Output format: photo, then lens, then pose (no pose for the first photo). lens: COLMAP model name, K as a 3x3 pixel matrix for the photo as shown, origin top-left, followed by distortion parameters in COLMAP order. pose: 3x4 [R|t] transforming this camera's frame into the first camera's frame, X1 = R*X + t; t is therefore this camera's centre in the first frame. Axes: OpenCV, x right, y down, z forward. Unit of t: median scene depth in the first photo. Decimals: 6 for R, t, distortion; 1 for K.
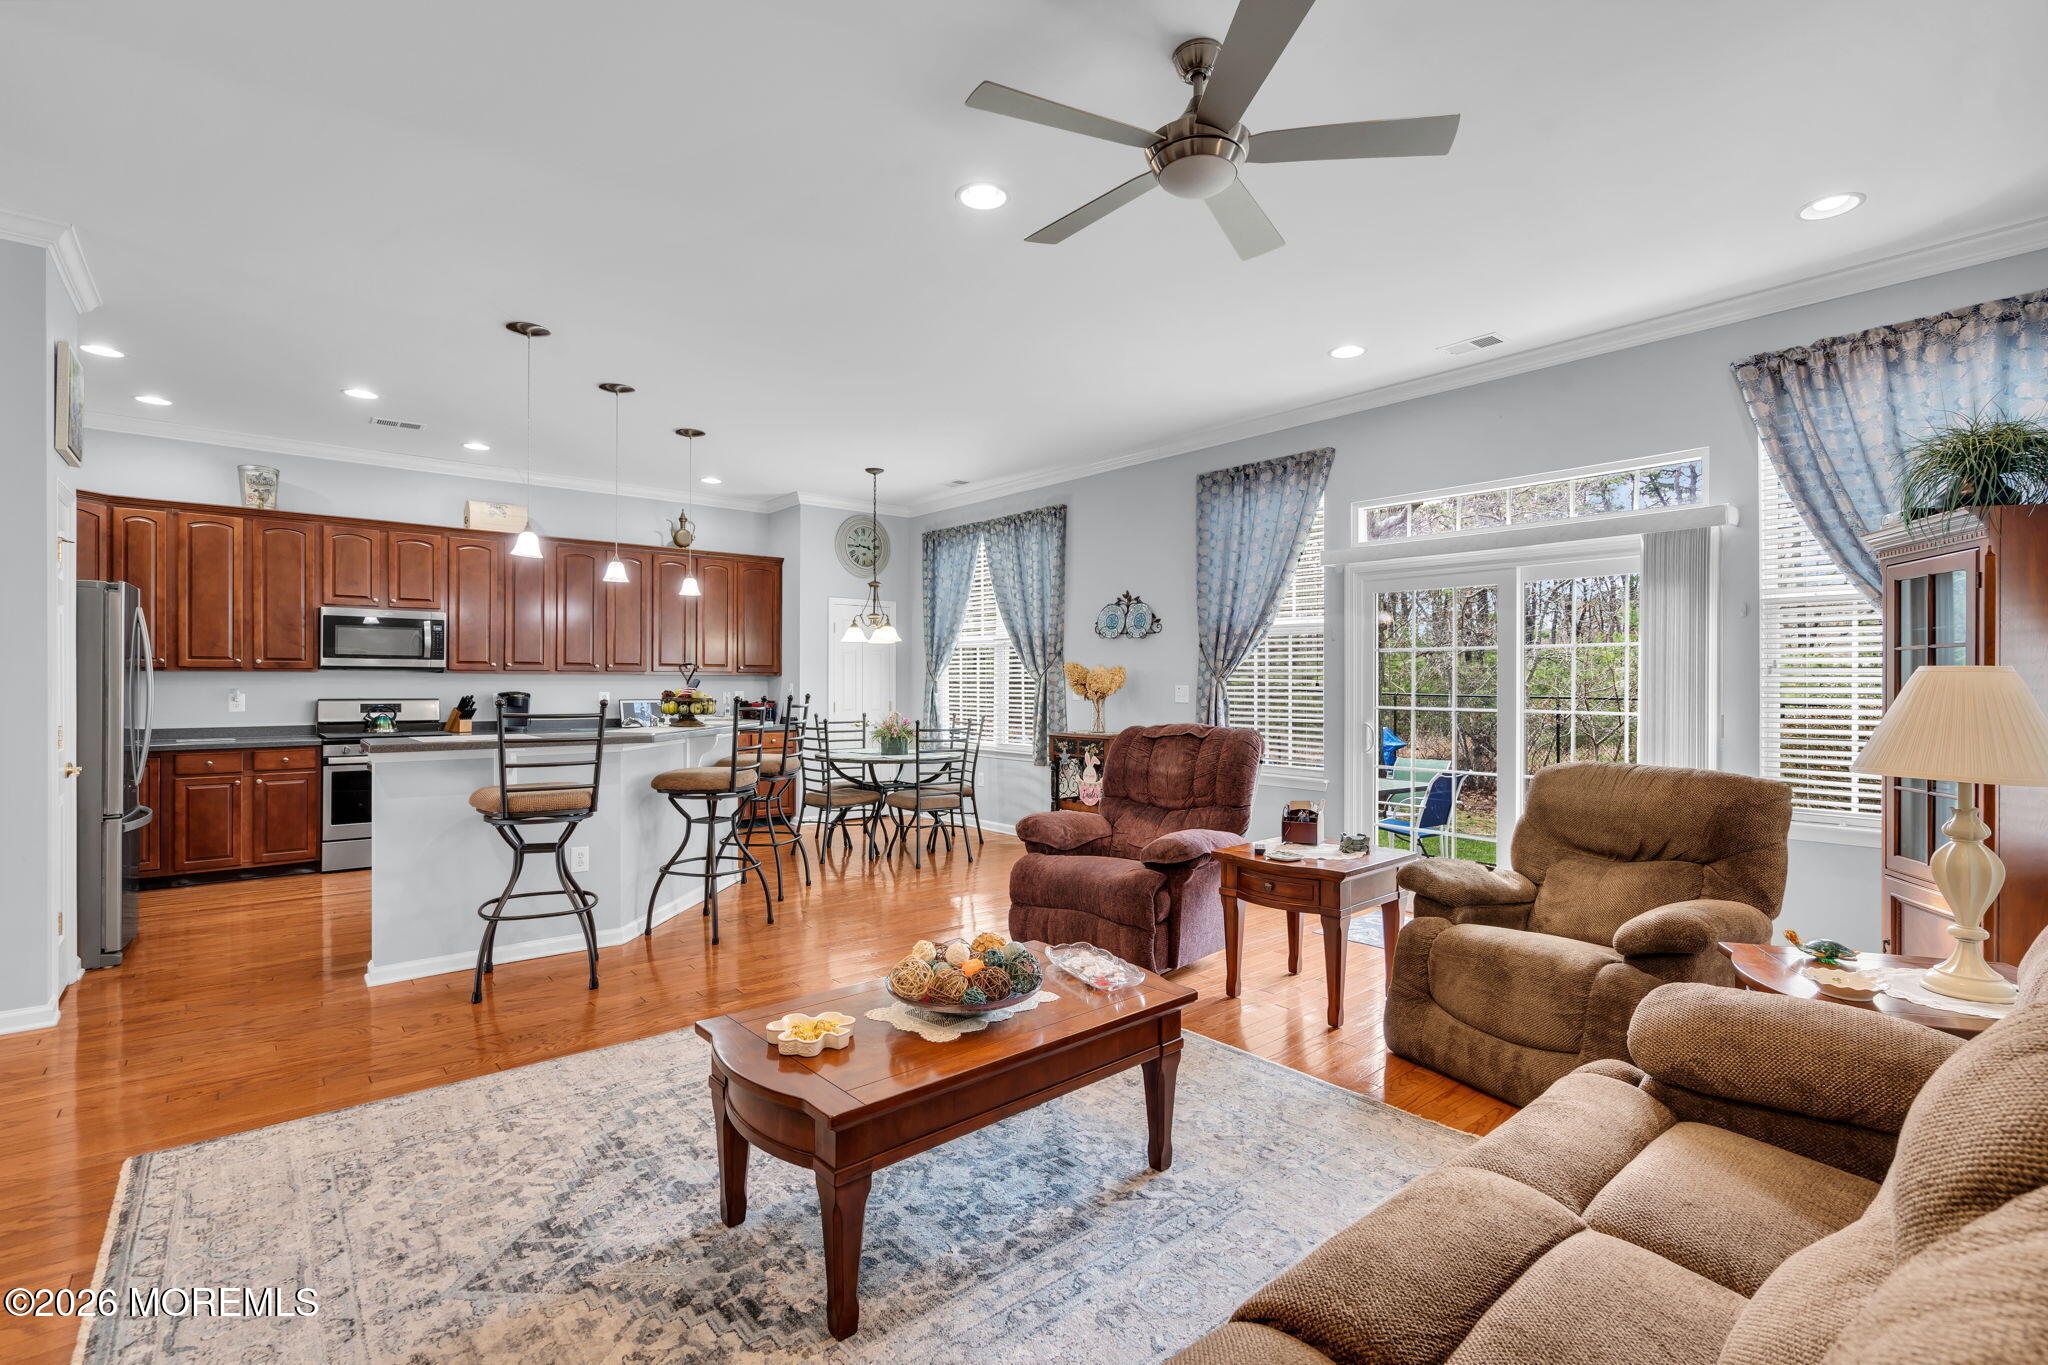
lens RADIAL K [[939.6, 0, 1014.1], [0, 939.6, 680.9], [0, 0, 1]] dist [-0.006411, 0.001750]
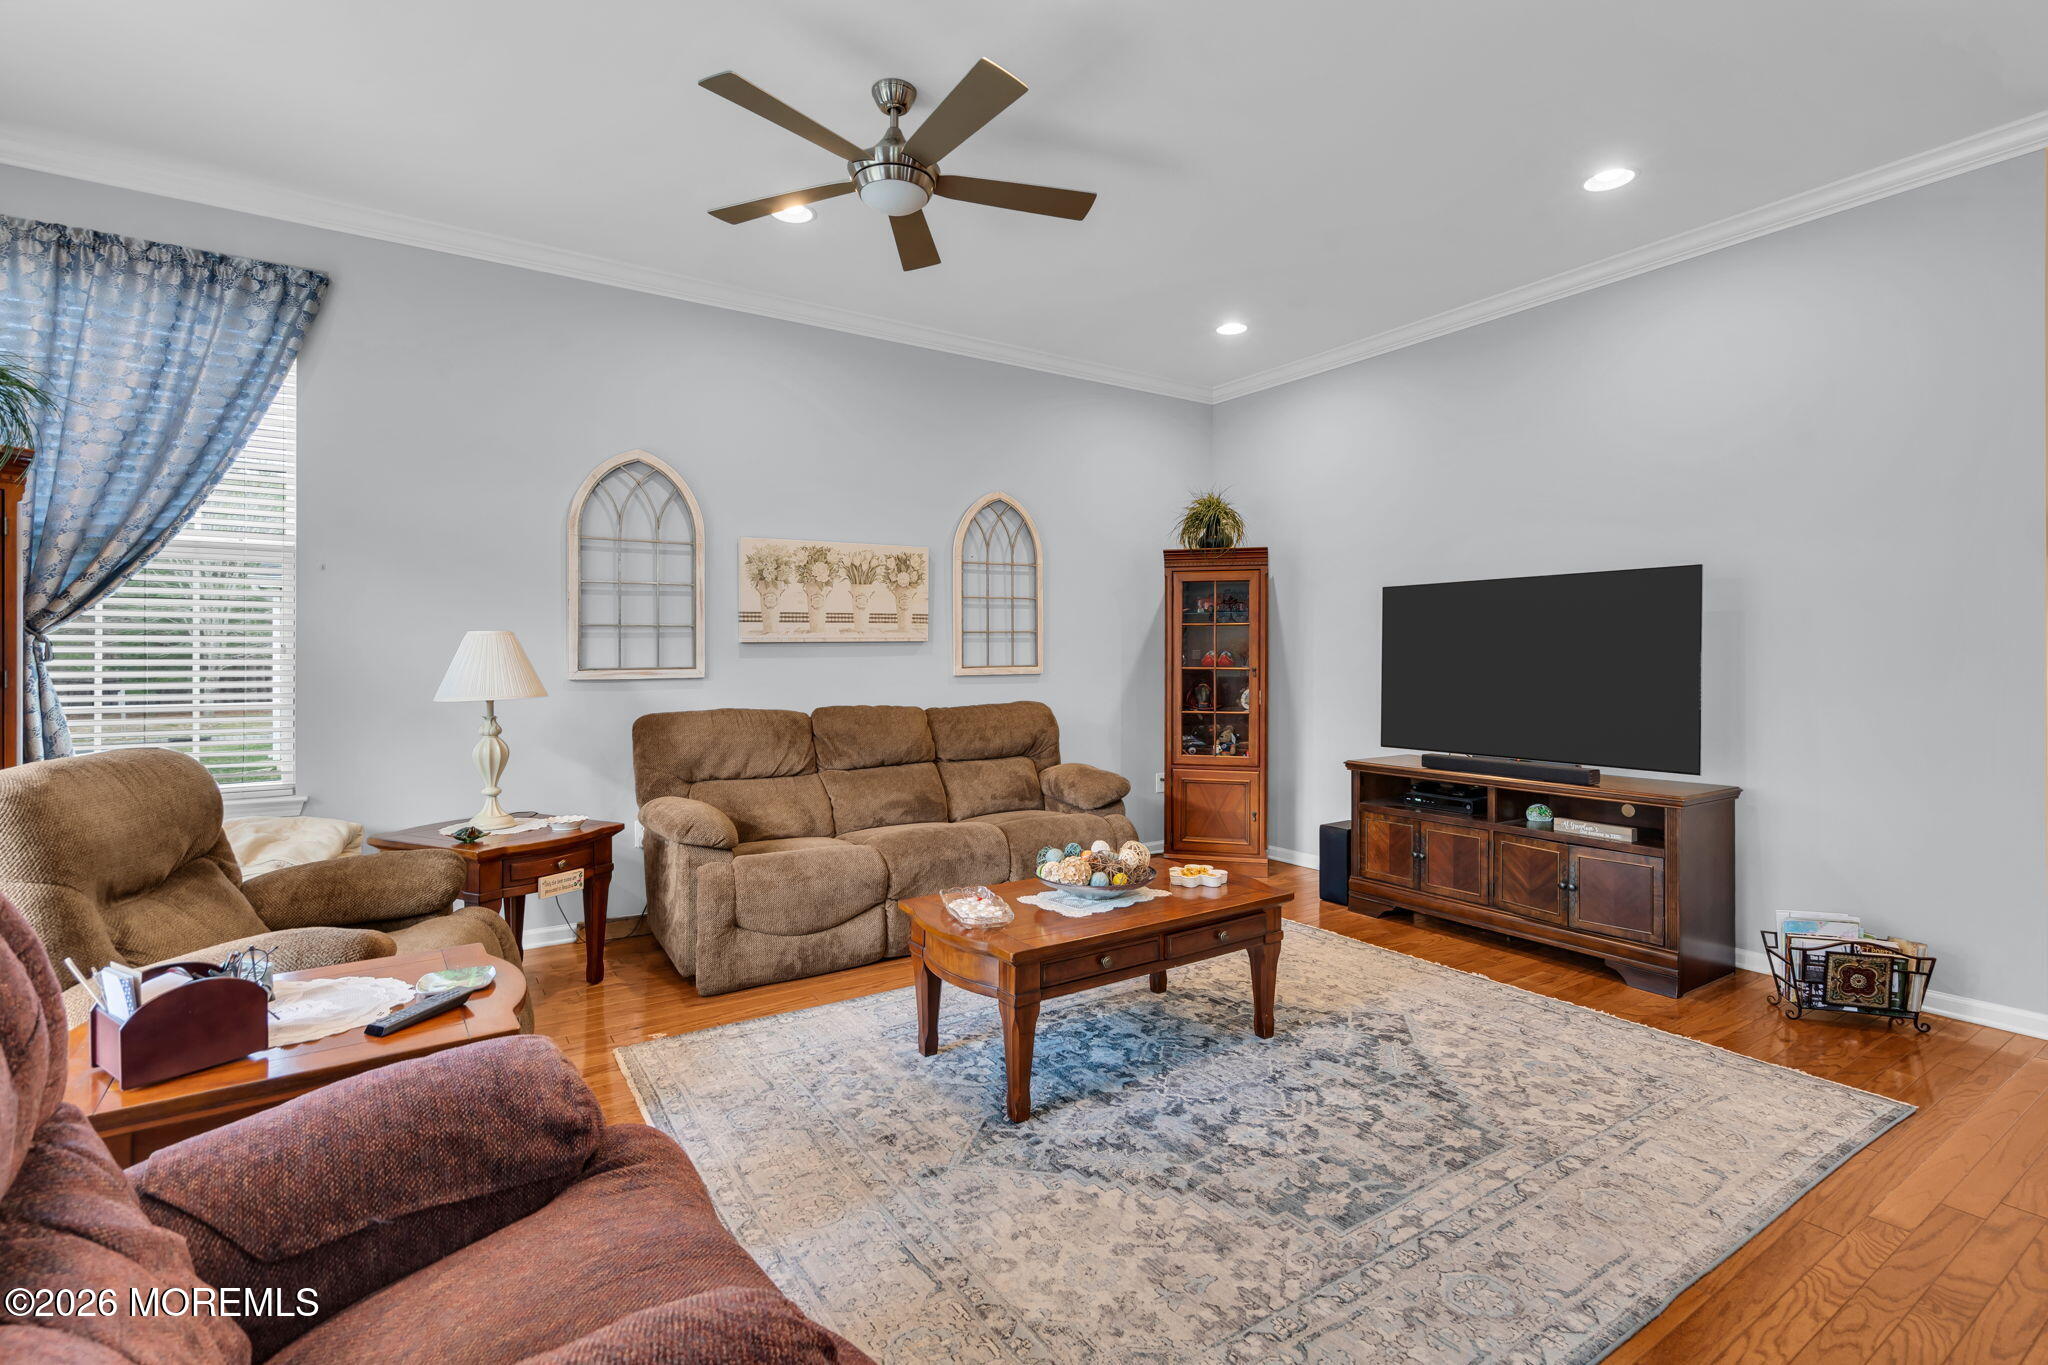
lens RADIAL K [[939.6, 0, 1022.0], [0, 939.6, 656.3], [0, 0, 1]] dist [-0.006411, 0.001750]
pose [[-0.993659, -0.002554, 0.112406, -0.036315], [-0.002467, 0.999997, 0.000912, 0.008341], [-0.112408, 0.000629, -0.993662, 0.855893]]
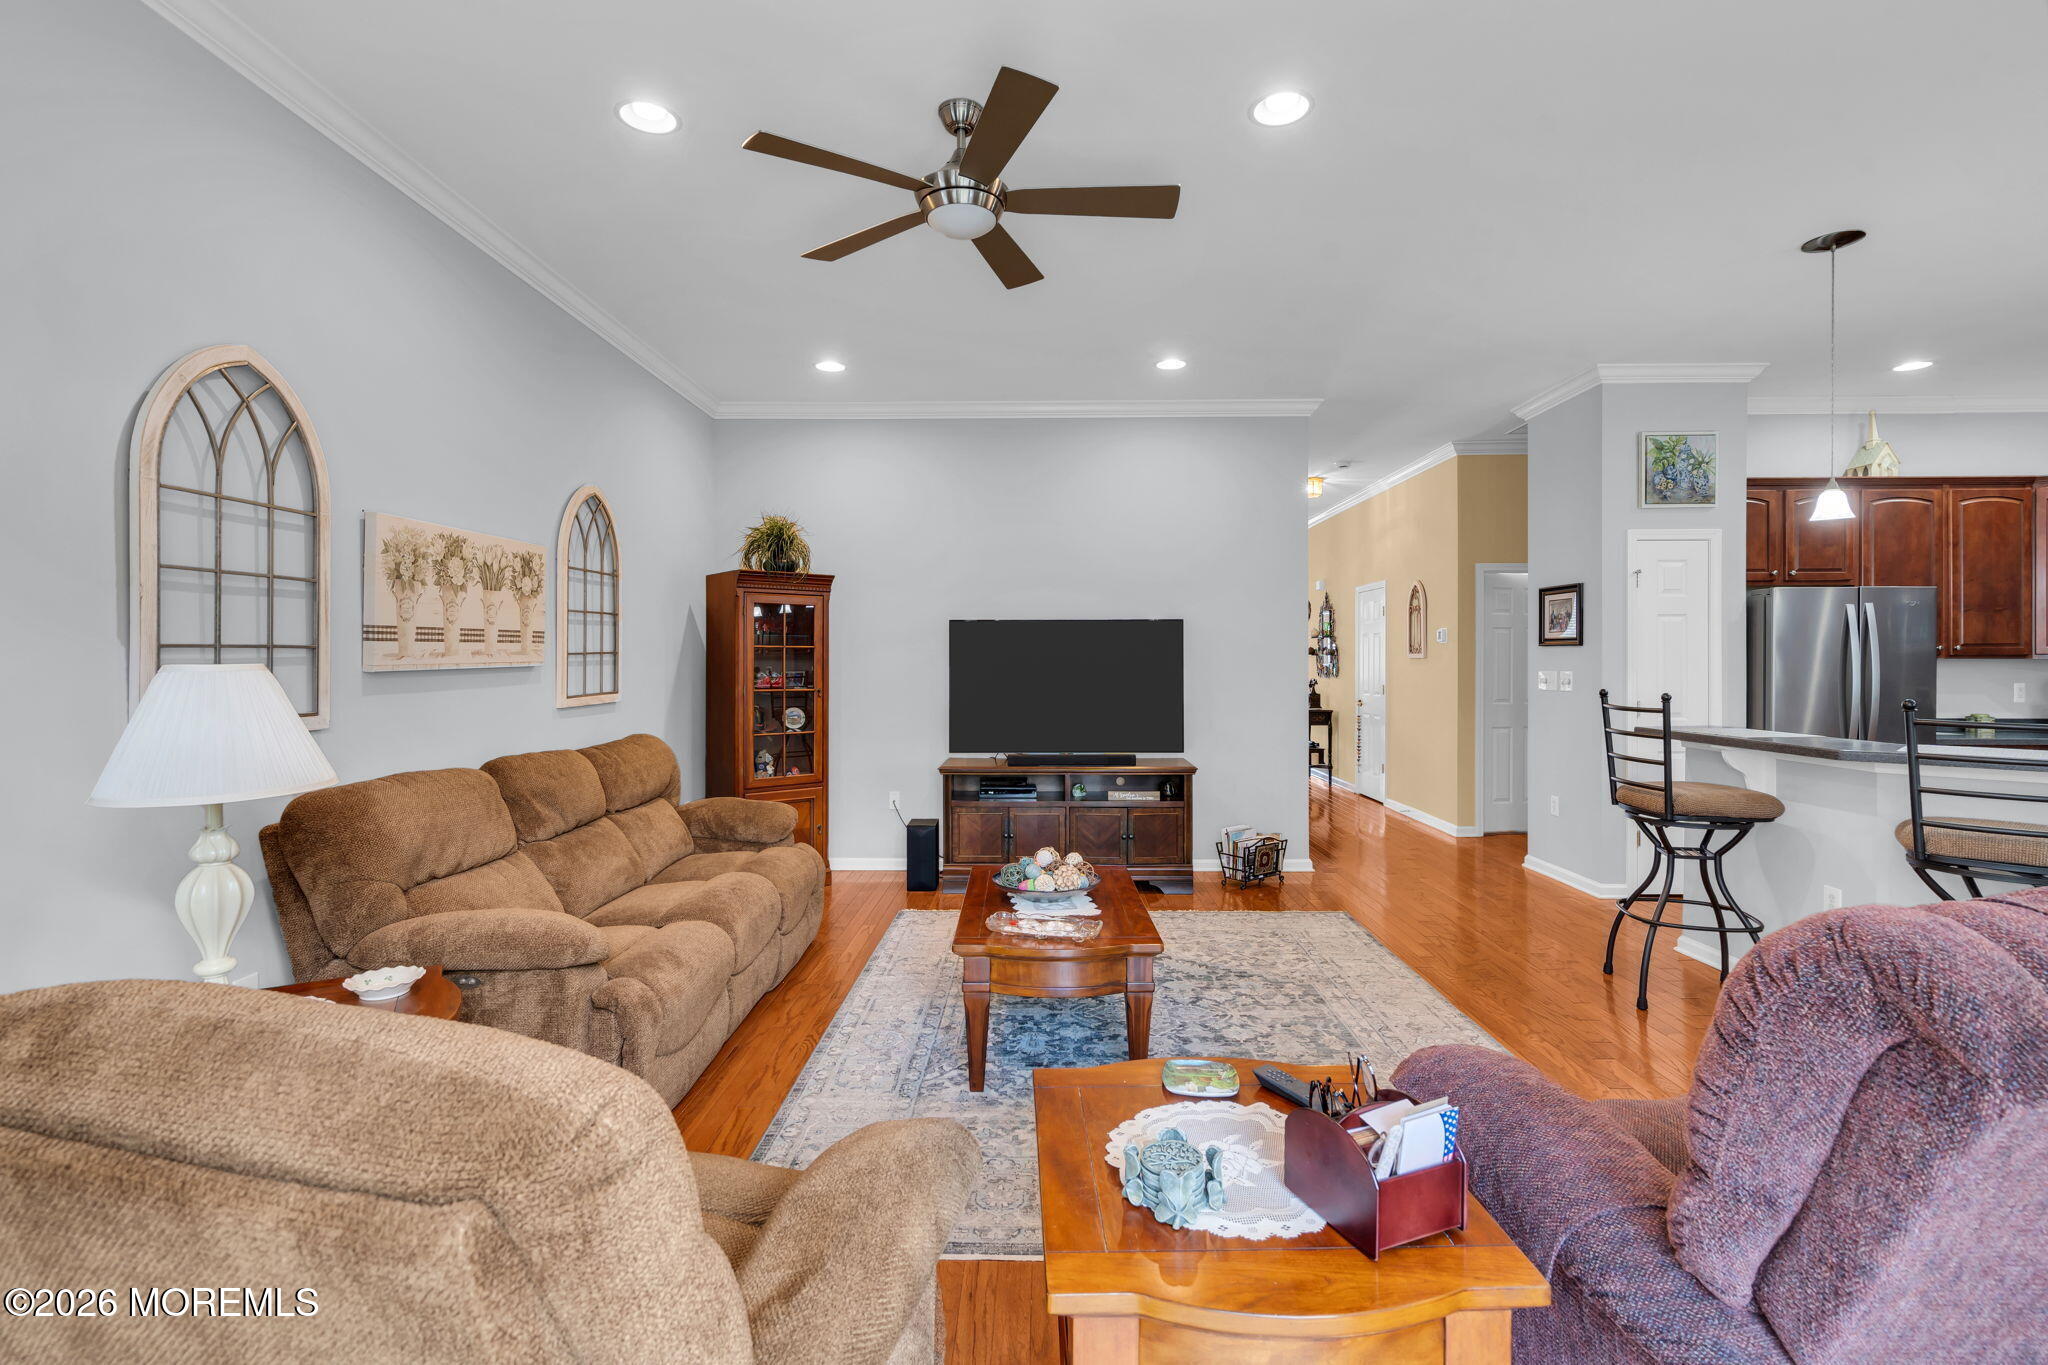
lens RADIAL K [[939.6, 0, 1026.9], [0, 939.6, 665.4], [0, 0, 1]] dist [-0.006411, 0.001750]
pose [[-0.656948, 0.001760, -0.753934, 0.397215], [0.000364, 0.999998, 0.002017, -0.005217], [0.753936, 0.001050, -0.656947, 0.722749]]
